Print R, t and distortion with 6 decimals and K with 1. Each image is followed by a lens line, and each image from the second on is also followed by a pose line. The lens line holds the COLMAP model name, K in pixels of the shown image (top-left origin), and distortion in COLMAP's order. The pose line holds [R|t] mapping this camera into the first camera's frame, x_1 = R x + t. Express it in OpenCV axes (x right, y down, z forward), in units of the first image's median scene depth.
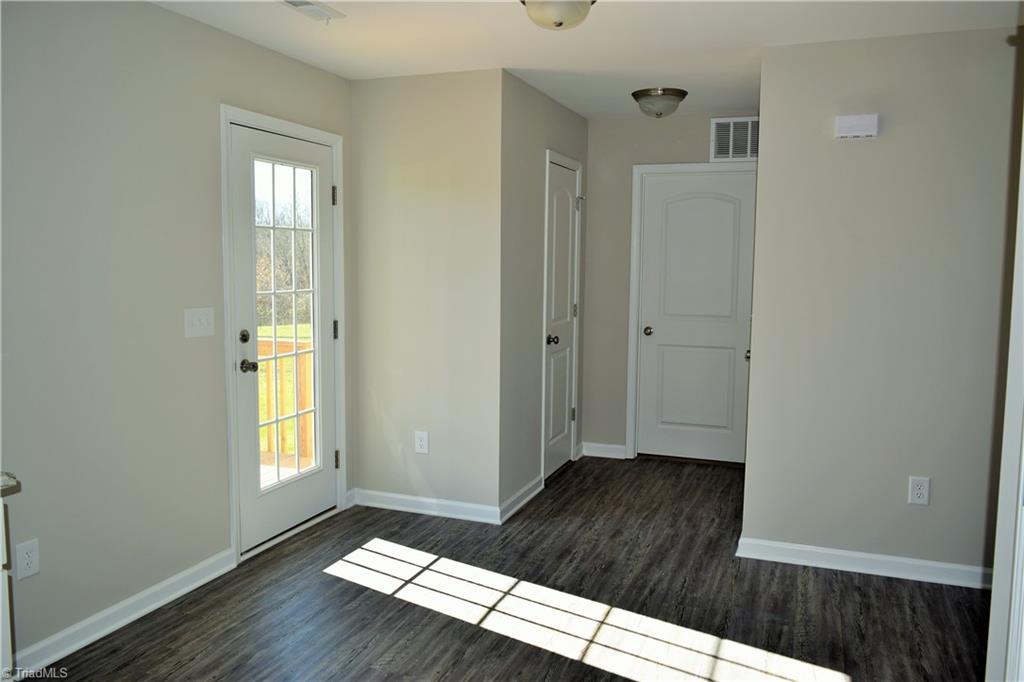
lens RADIAL K [[798.6, 0, 514.7], [0, 798.6, 341.4], [0, 0, 1]] dist [-0.012316, 0.009094]
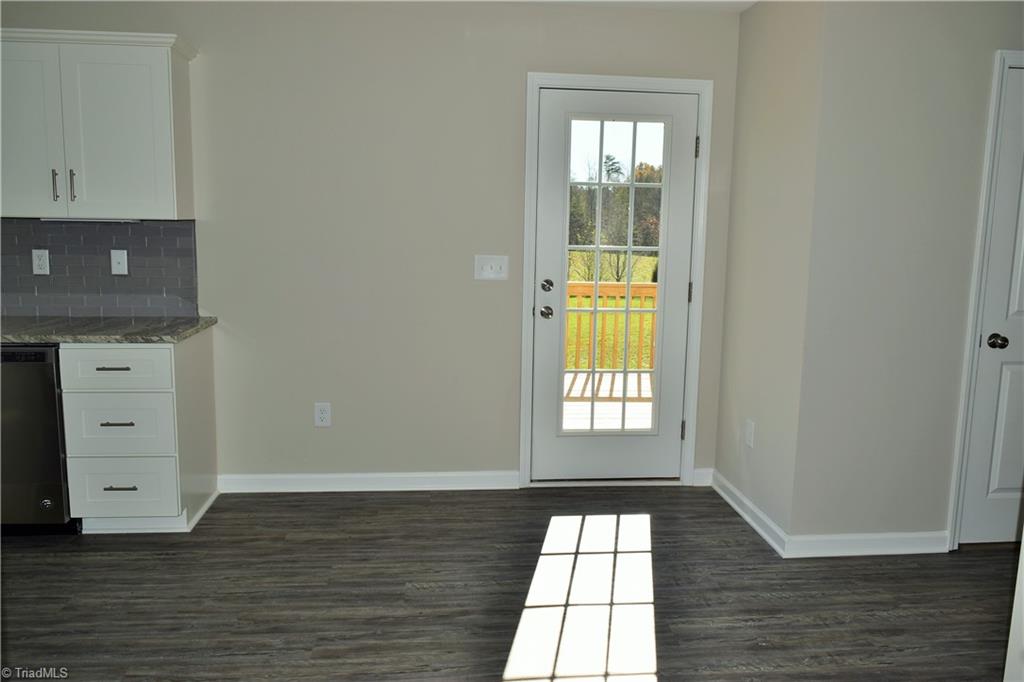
lens RADIAL K [[798.6, 0, 511.2], [0, 798.6, 338.3], [0, 0, 1]] dist [-0.012316, 0.009094]
pose [[0.443954, 0.133478, -0.886052, 0.583835], [-0.106424, 0.989698, 0.095768, -0.032124], [0.889707, 0.051781, 0.453586, 0.443132]]
